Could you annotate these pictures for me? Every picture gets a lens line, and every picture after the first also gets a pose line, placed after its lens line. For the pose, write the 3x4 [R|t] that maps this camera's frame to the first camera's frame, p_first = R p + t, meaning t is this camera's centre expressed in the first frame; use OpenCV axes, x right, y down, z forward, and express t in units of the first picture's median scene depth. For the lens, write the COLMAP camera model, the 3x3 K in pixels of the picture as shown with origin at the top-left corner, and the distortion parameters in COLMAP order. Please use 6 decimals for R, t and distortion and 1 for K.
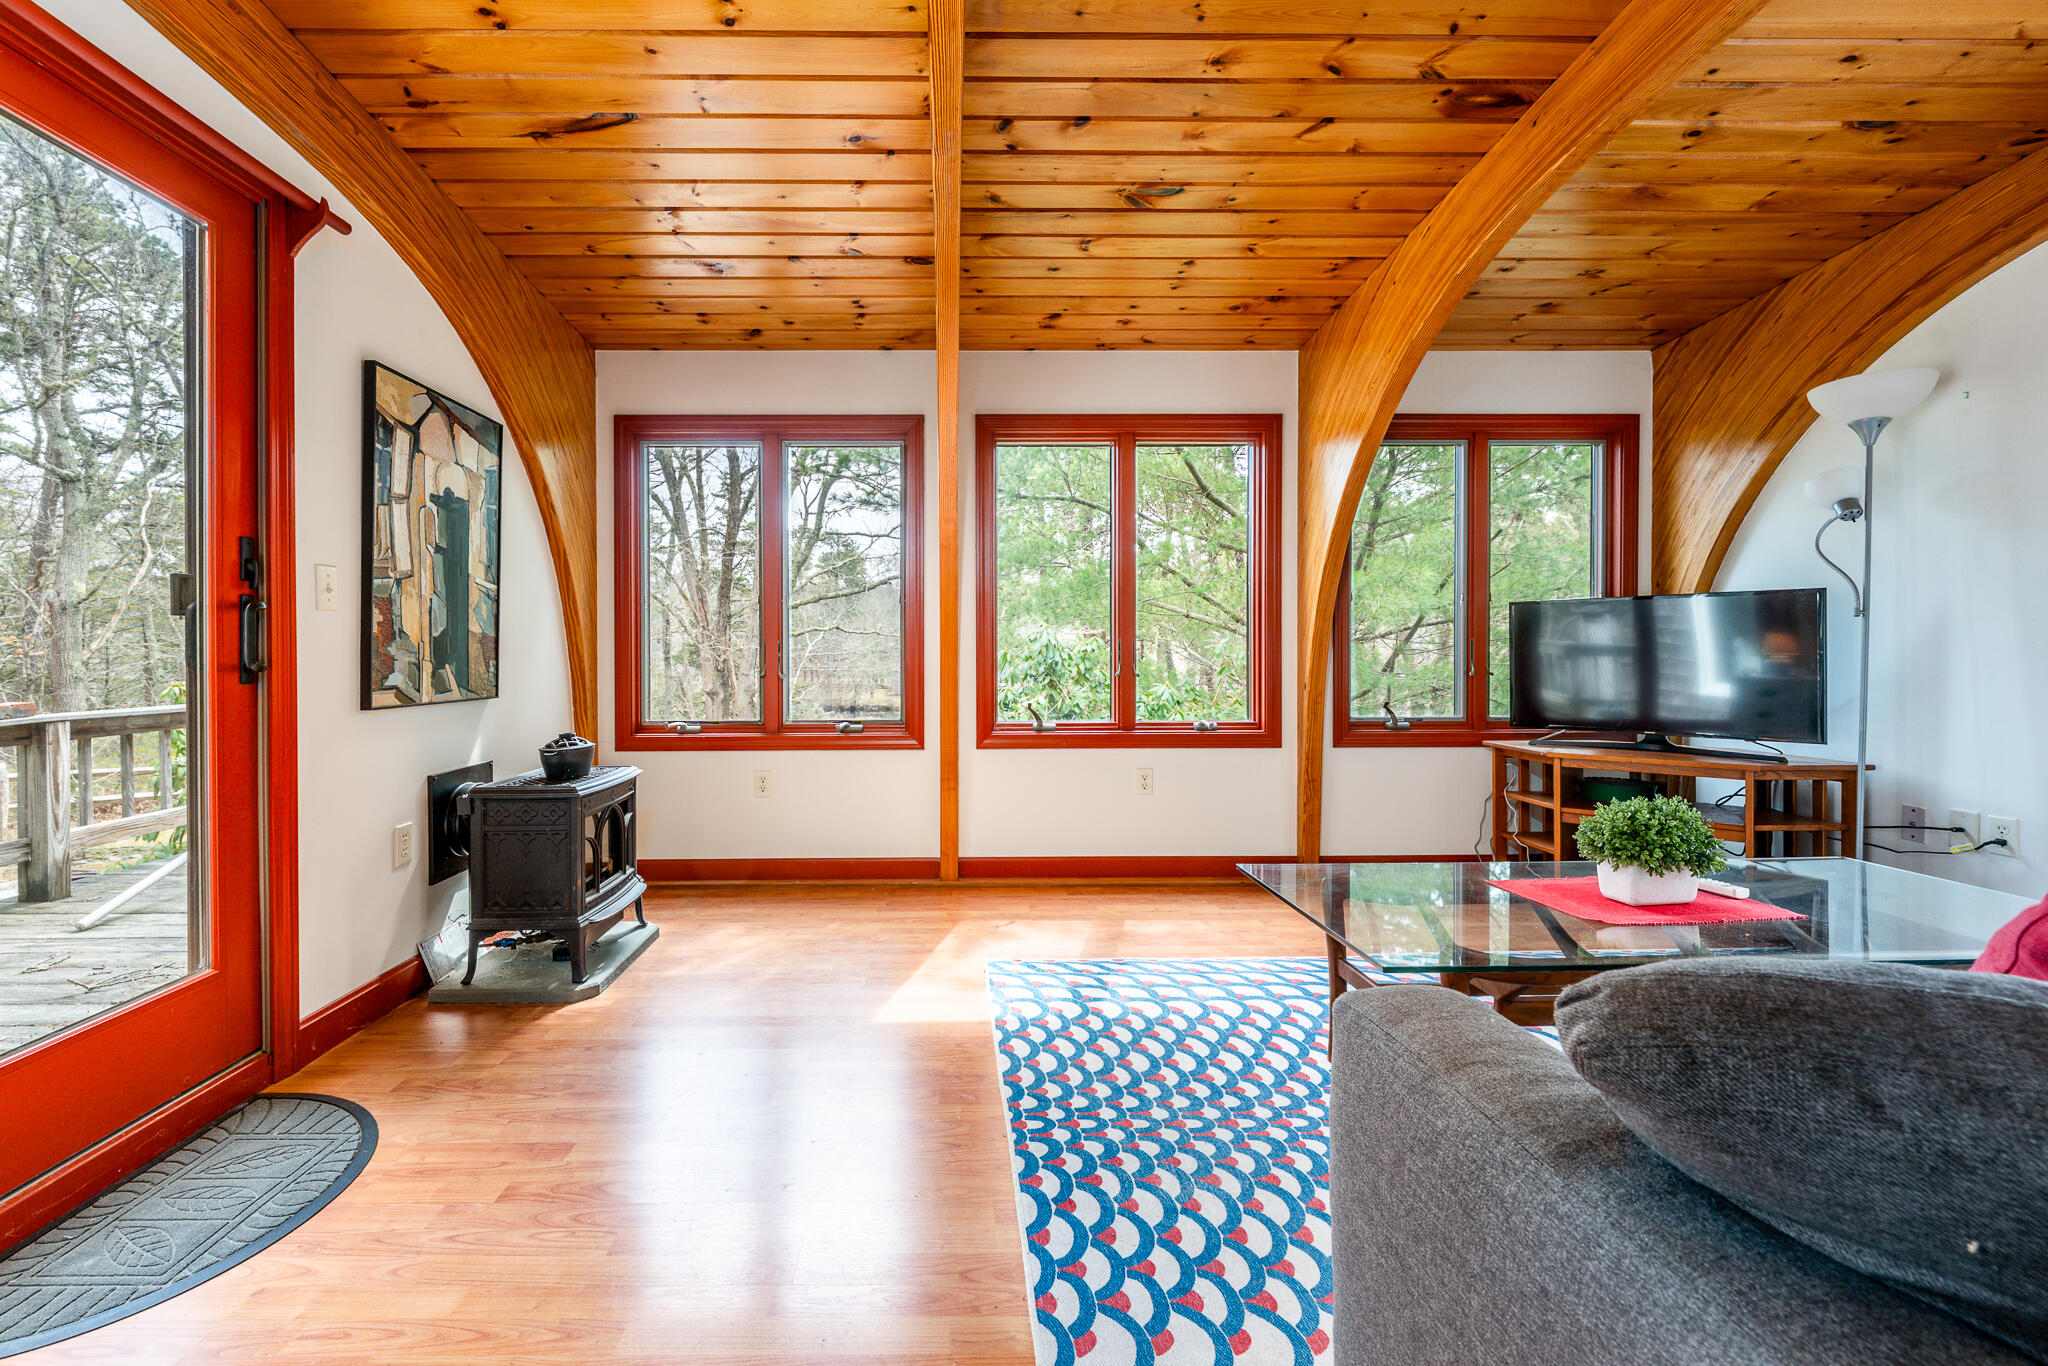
lens RADIAL K [[841.7, 0, 1012.6], [0, 841.7, 644.7], [0, 0, 1]] dist [0.010656, -0.001749]
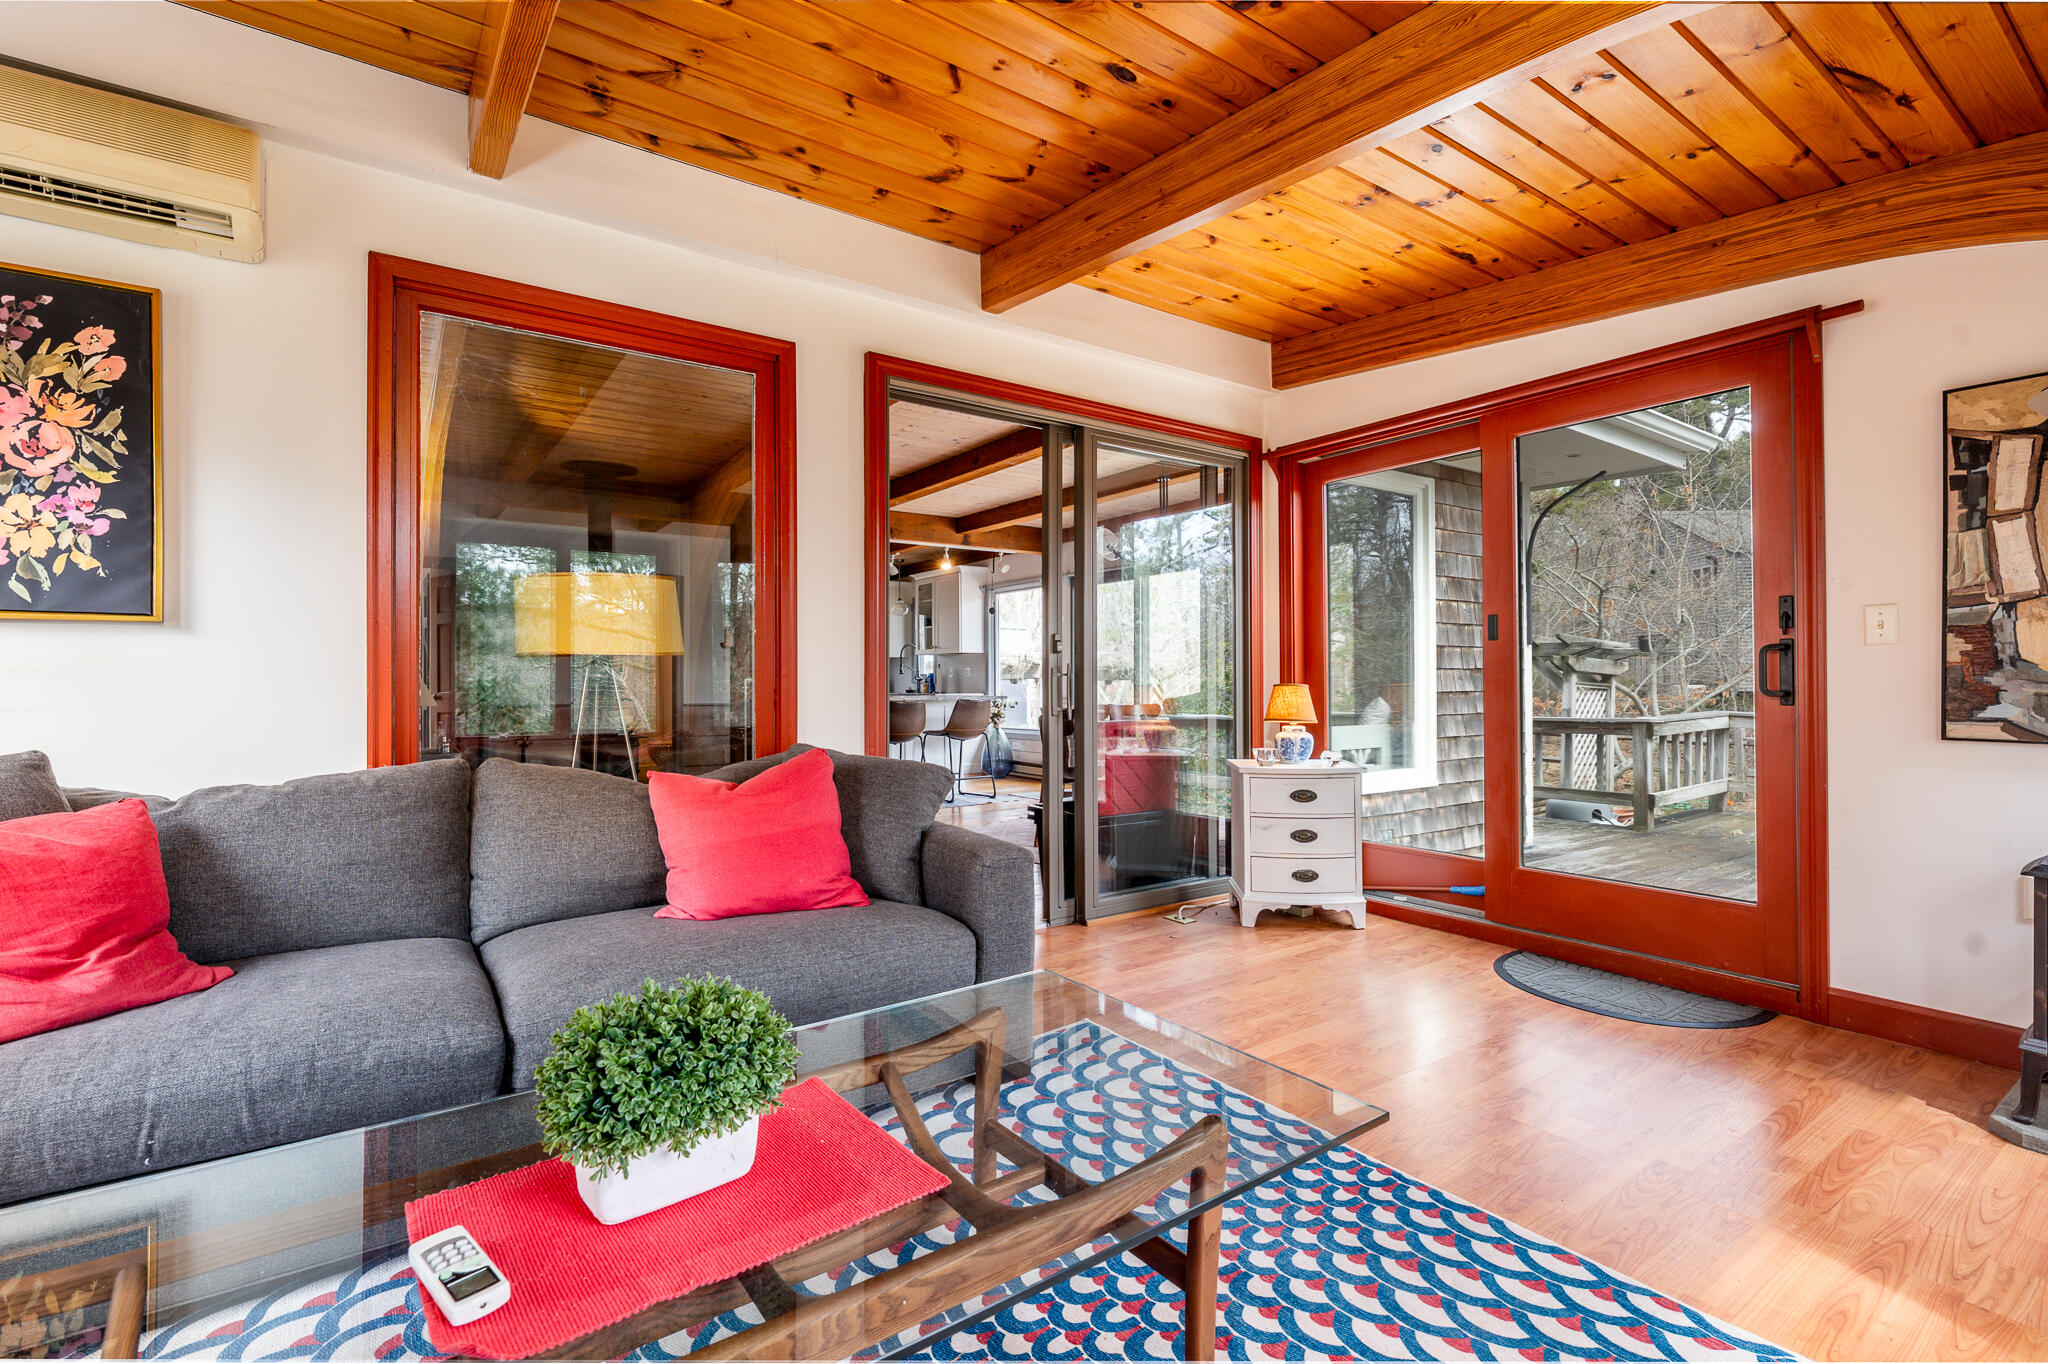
lens RADIAL K [[915.5, 0, 978.9], [0, 915.5, 680.8], [0, 0, 1]] dist [-0.012213, -0.000345]
pose [[-0.876573, -0.002993, -0.481260, 0.852587], [-0.001410, 0.999992, -0.003650, 0.013552], [0.481267, -0.002521, -0.876570, 1.570816]]
